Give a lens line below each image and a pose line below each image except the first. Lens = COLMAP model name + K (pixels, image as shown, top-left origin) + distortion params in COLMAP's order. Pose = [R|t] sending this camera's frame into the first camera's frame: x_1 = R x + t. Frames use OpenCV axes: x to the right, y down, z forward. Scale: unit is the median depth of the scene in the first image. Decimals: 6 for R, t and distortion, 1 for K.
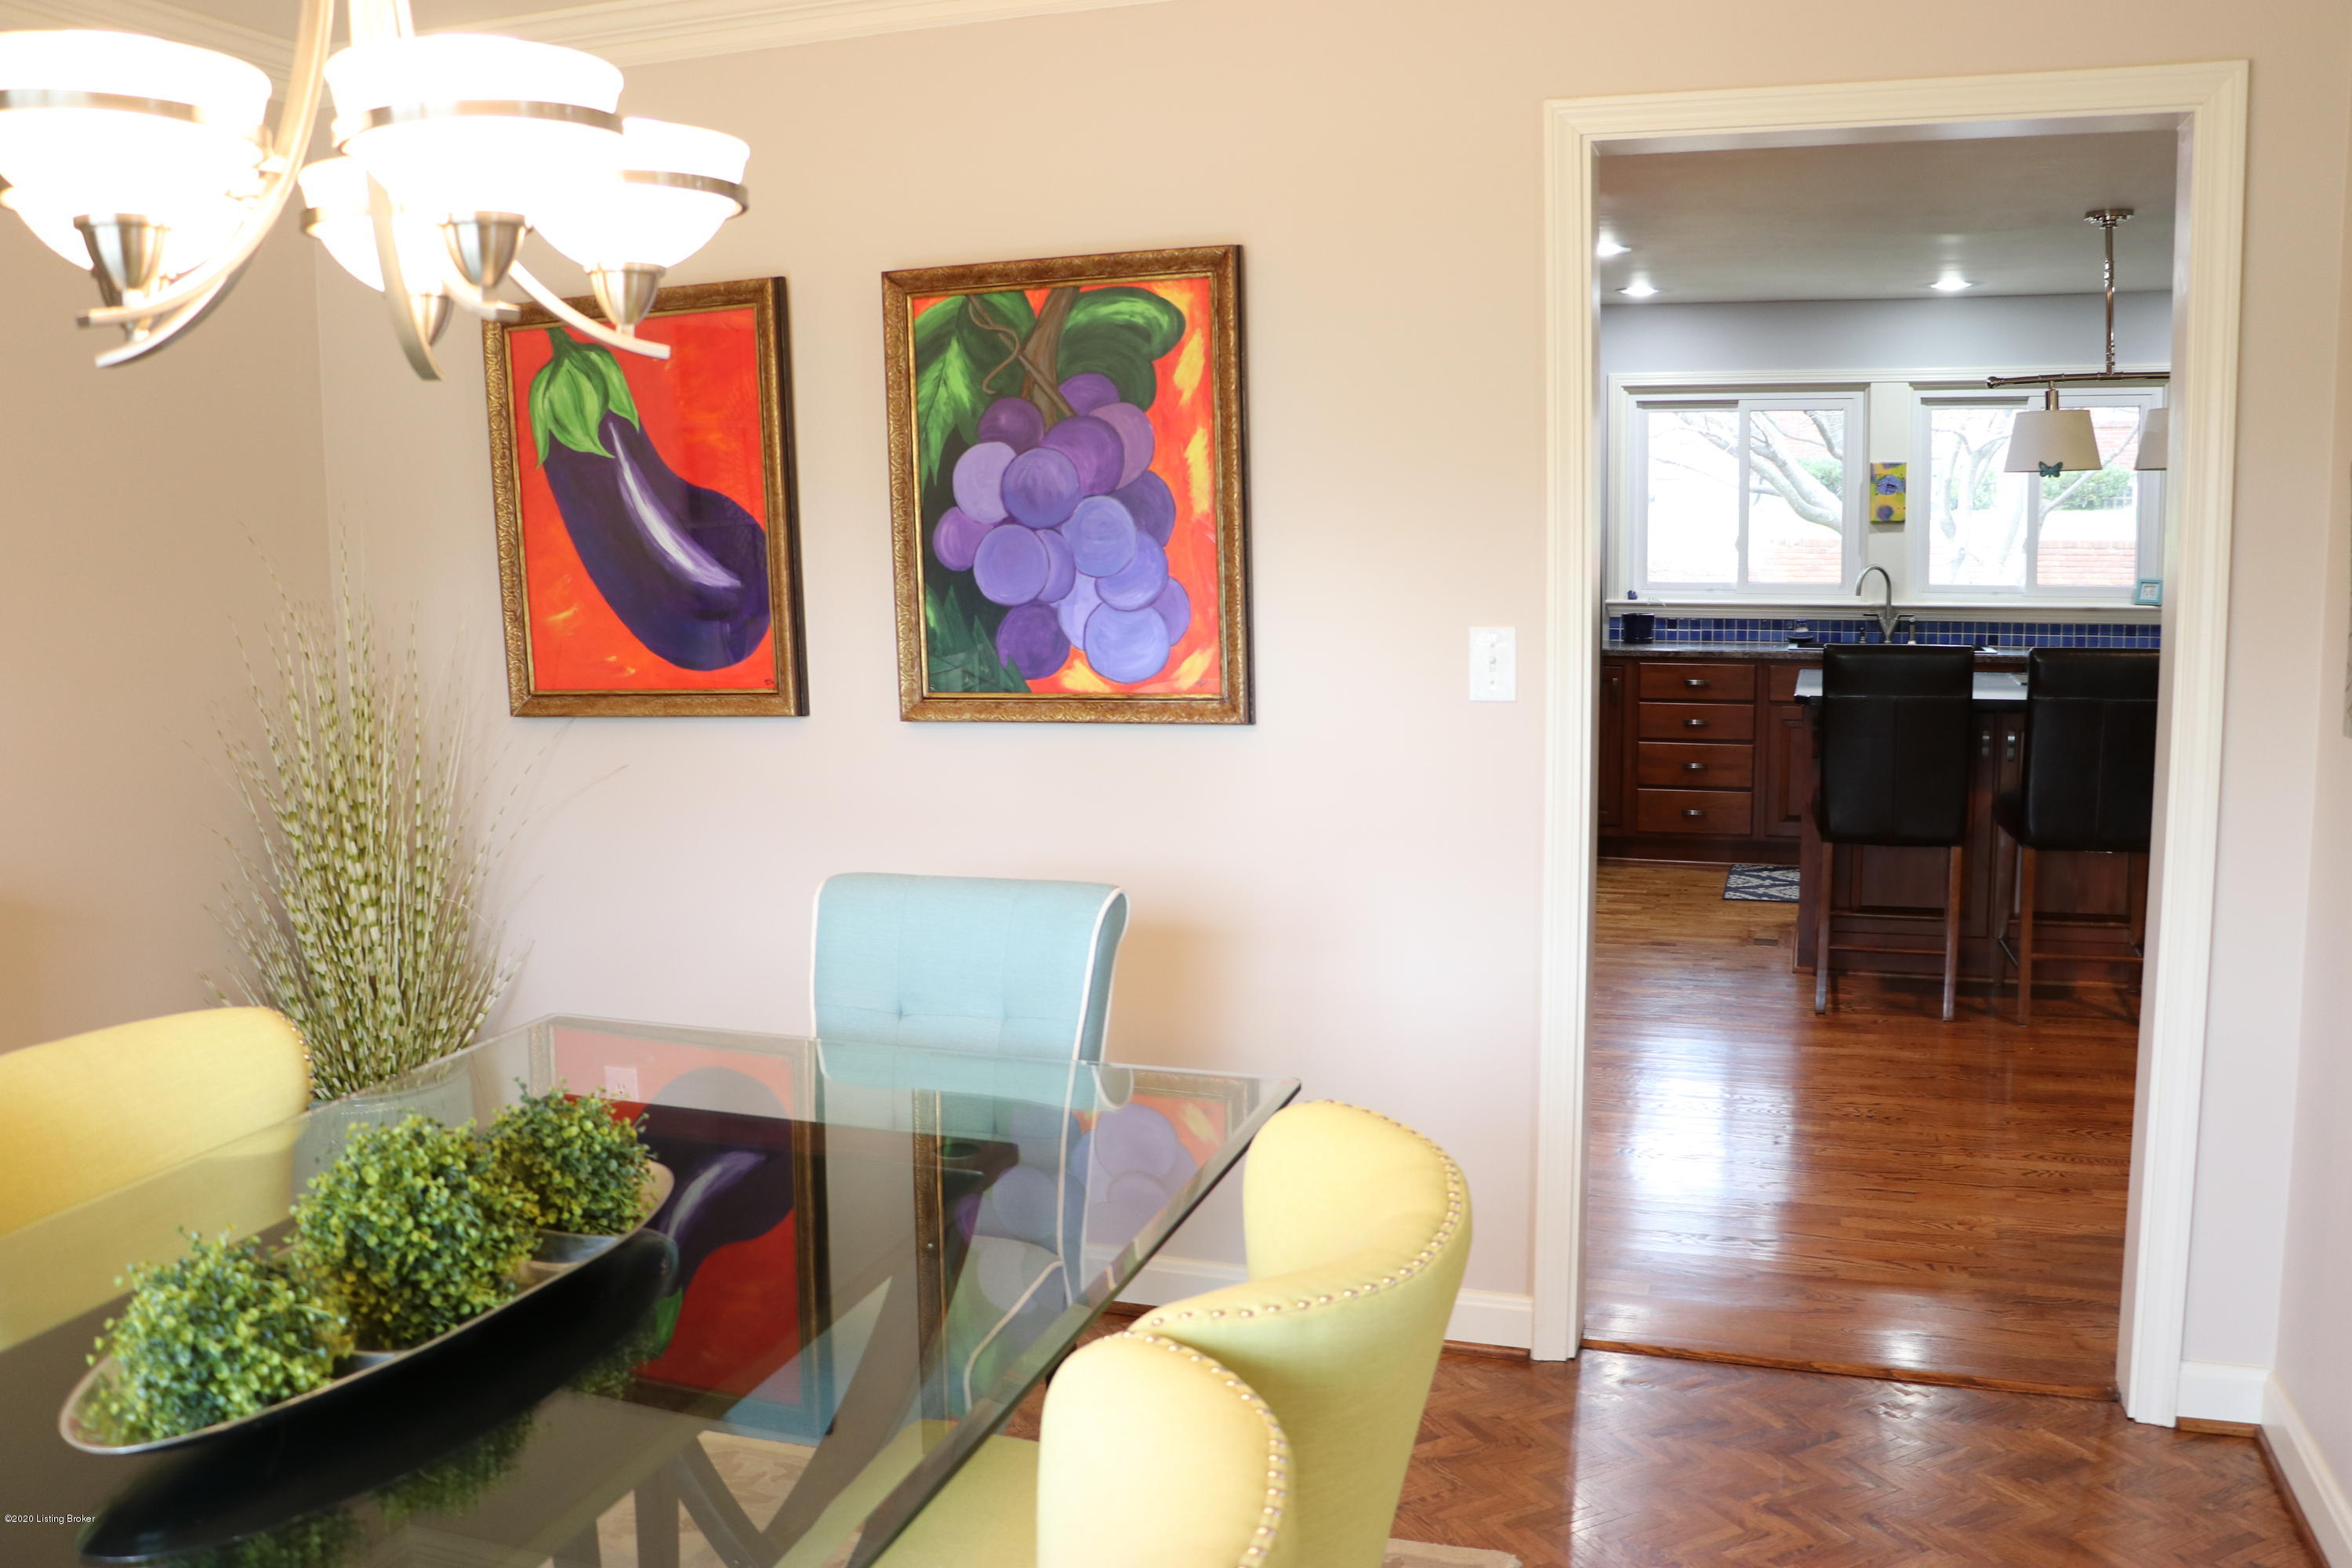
lens RADIAL K [[1910.9, 0, 1172.7], [0, 1910.9, 772.7], [0, 0, 1]] dist [-0.177977, 0.126440]
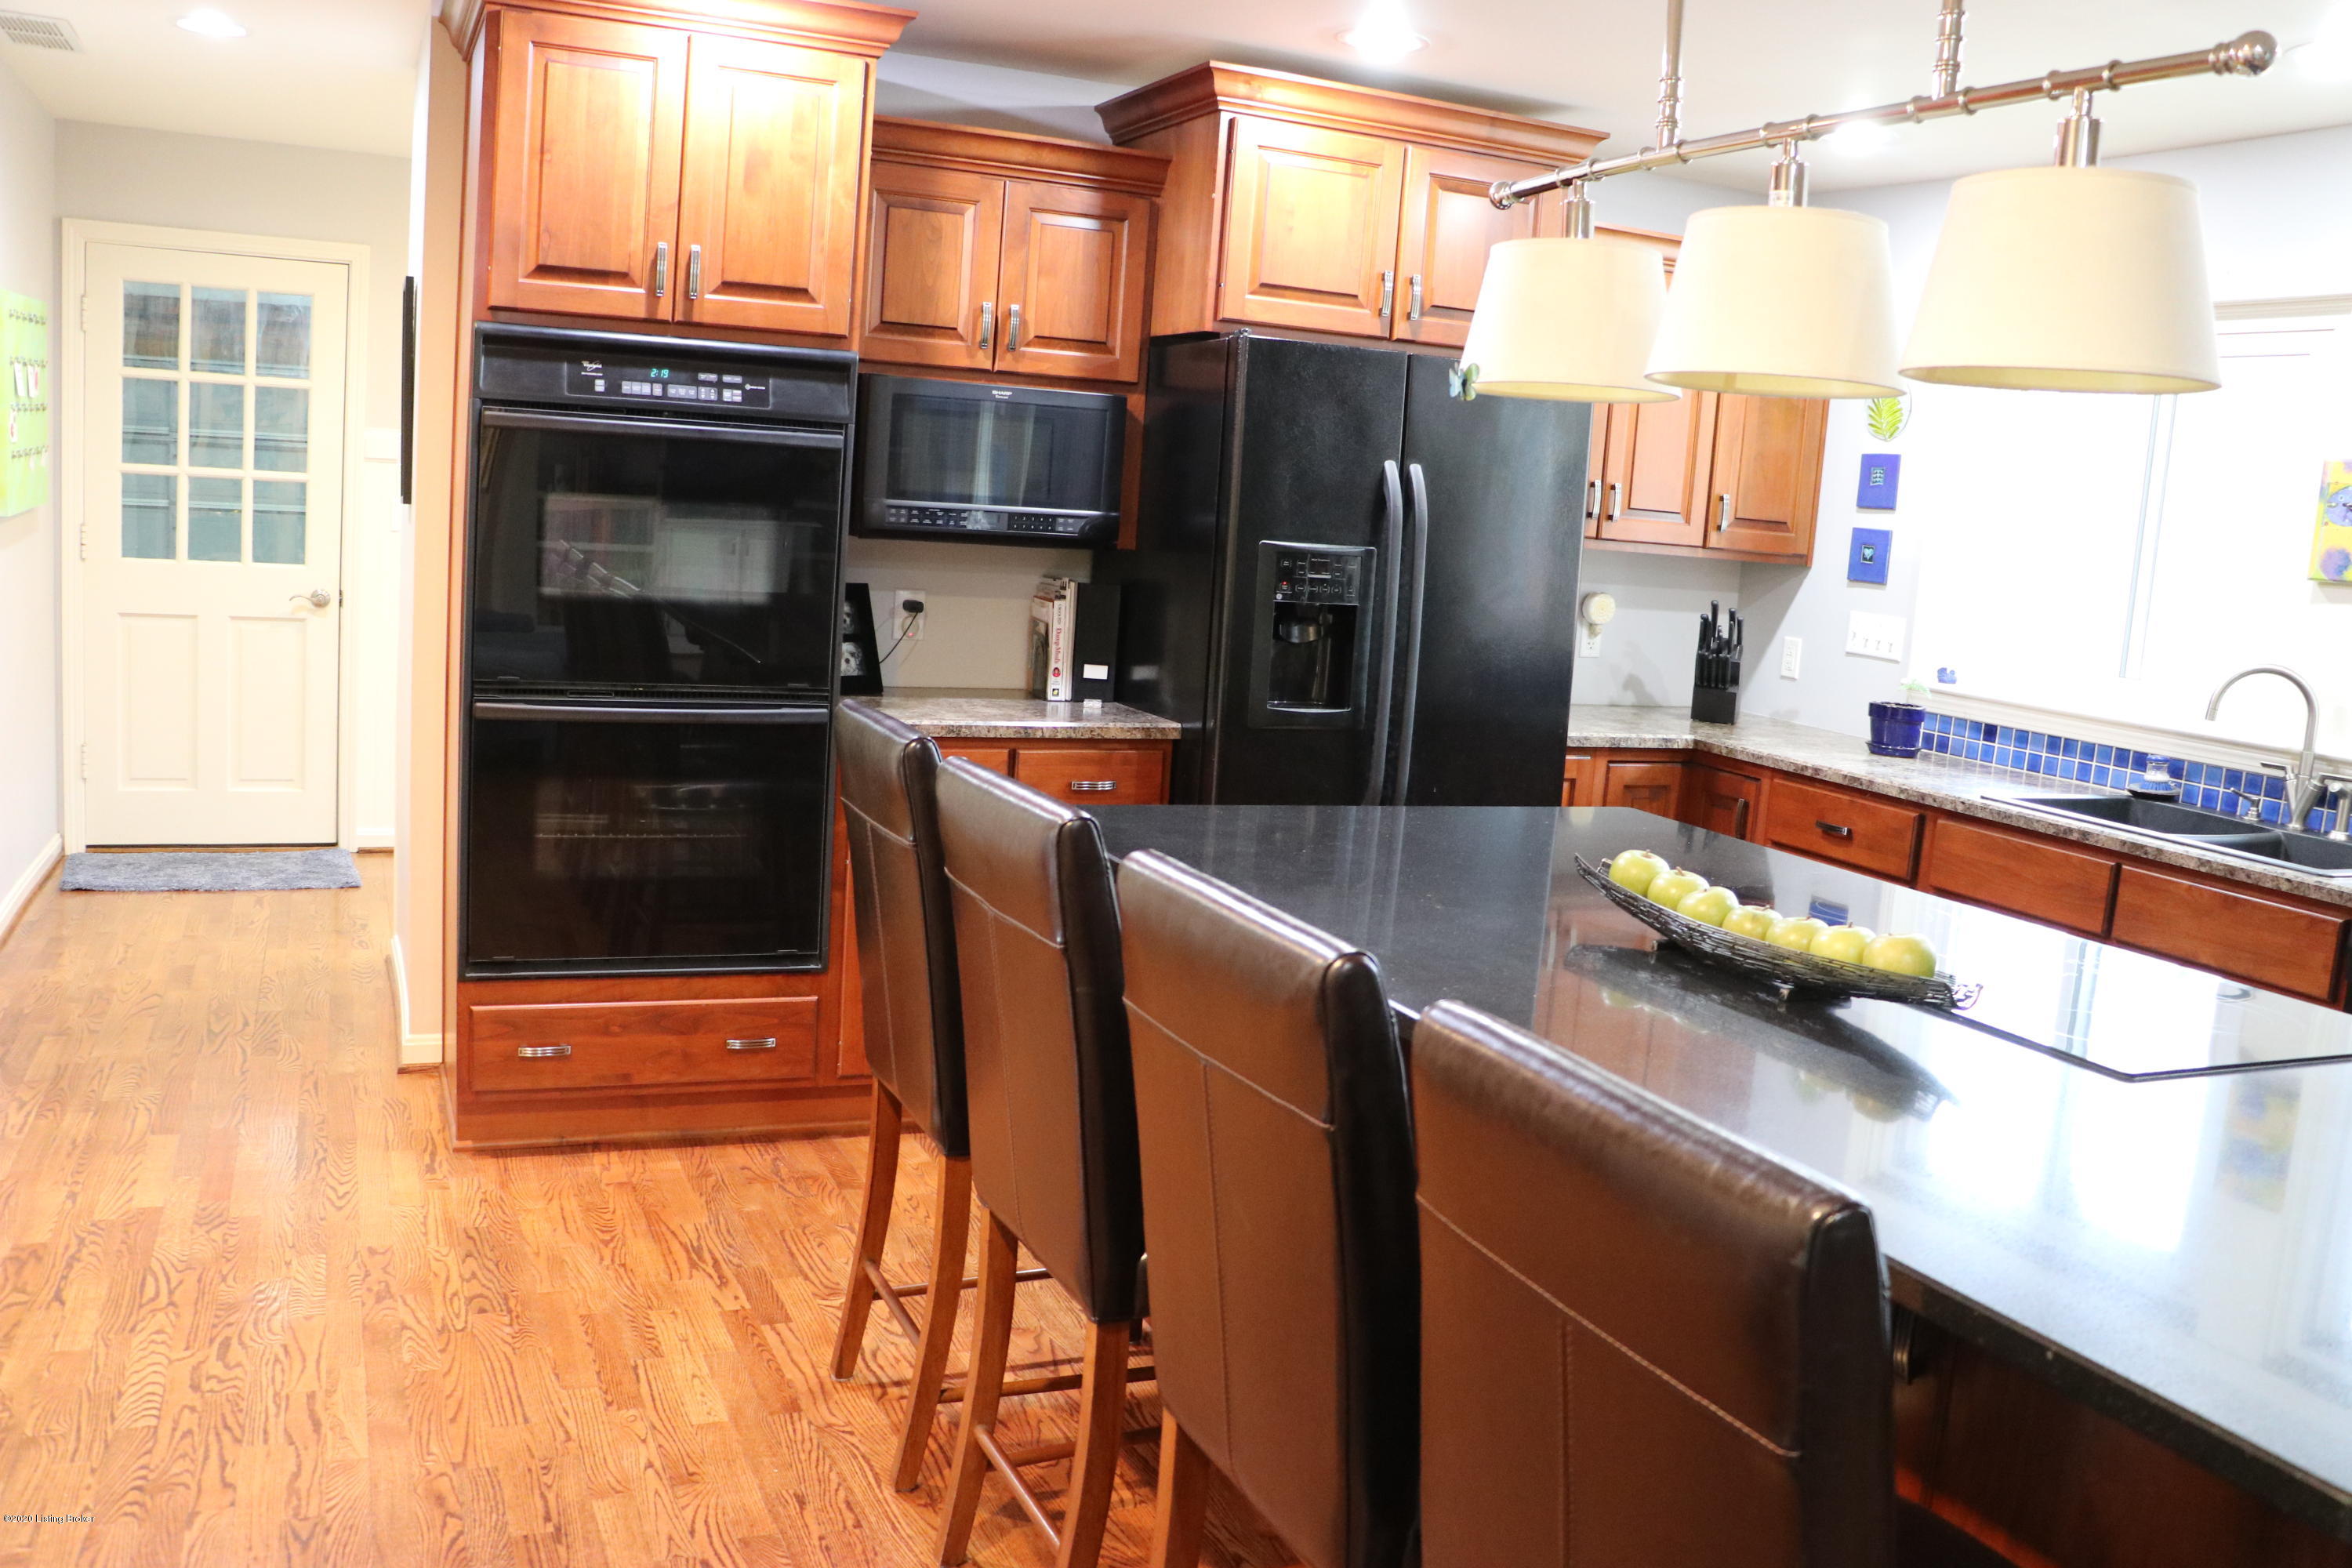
lens RADIAL K [[1910.9, 0, 1174.9], [0, 1910.9, 787.0], [0, 0, 1]] dist [-0.177977, 0.126440]
pose [[0.682539, 0.171745, -0.710384, 0.470898], [-0.174397, 0.982192, 0.069897, -0.056136], [0.709737, 0.076181, 0.700335, 0.412425]]
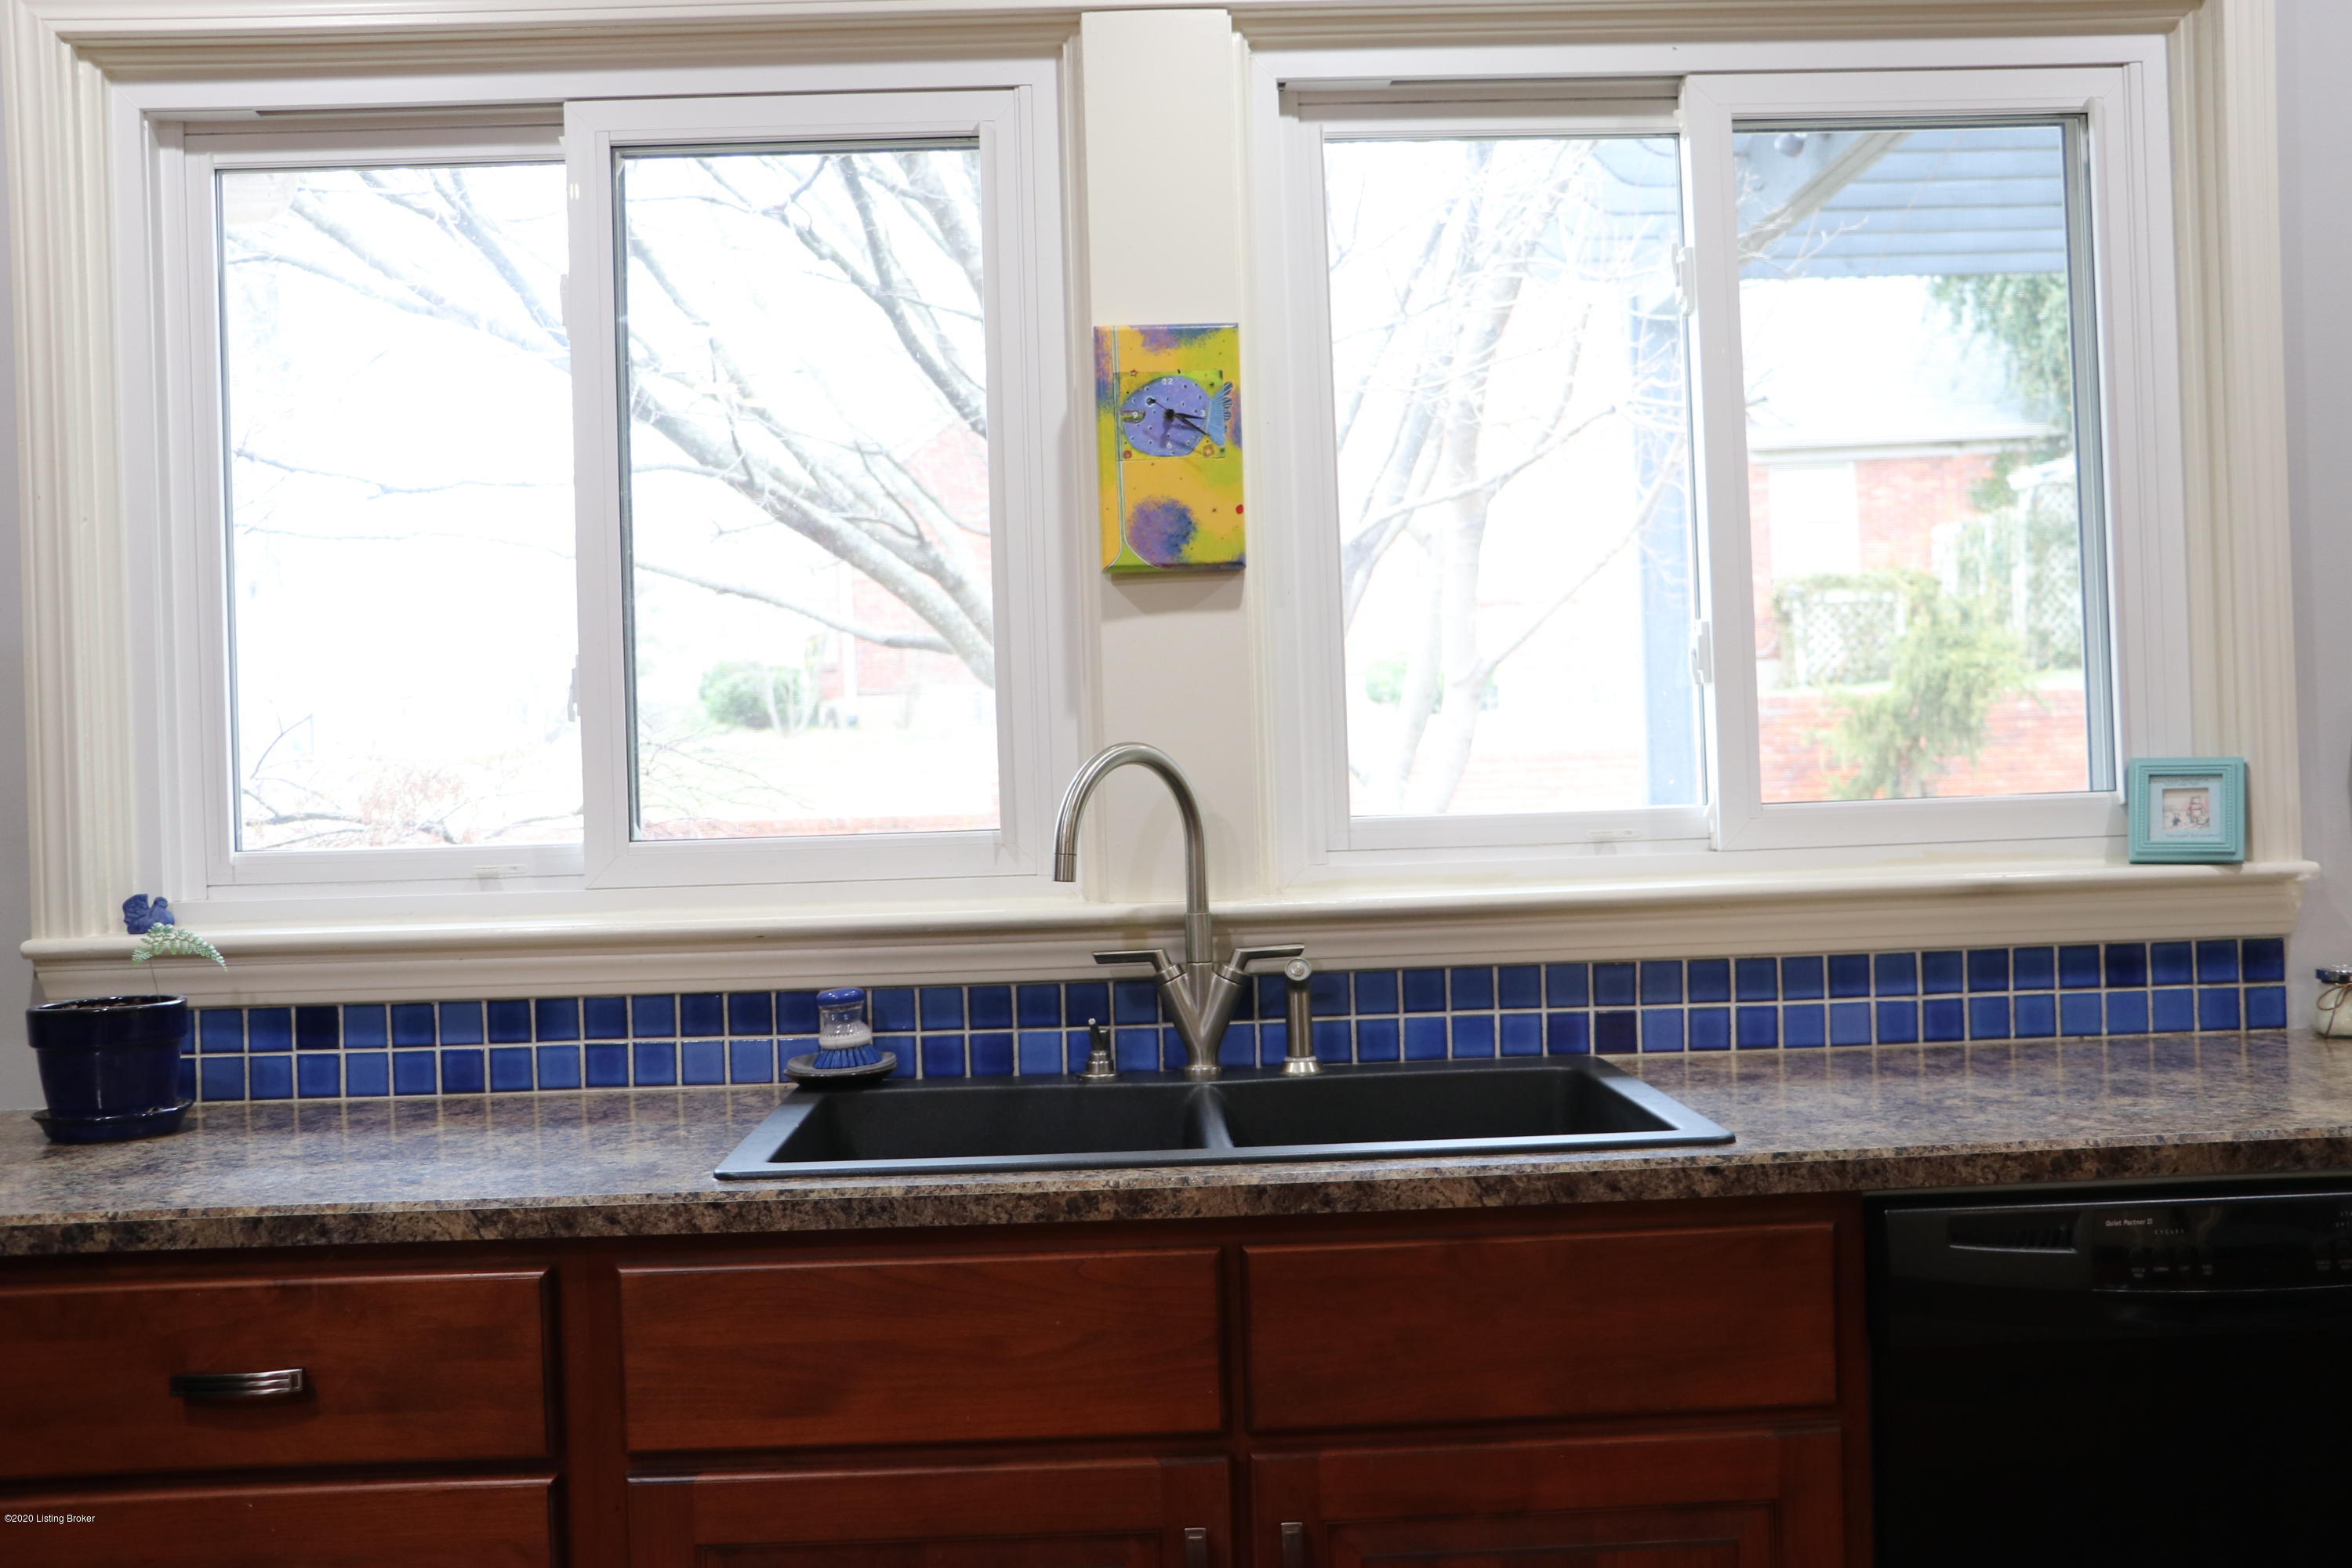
lens RADIAL K [[2384.8, 0, 1180.3], [0, 2384.8, 777.6], [0, 0, 1]] dist [-0.052687, 0.000000]
pose [[0.934881, -0.020579, 0.354365, 0.247898], [0.066425, 0.990825, -0.117701, -0.064367], [-0.348692, 0.133575, 0.927670, 0.646607]]
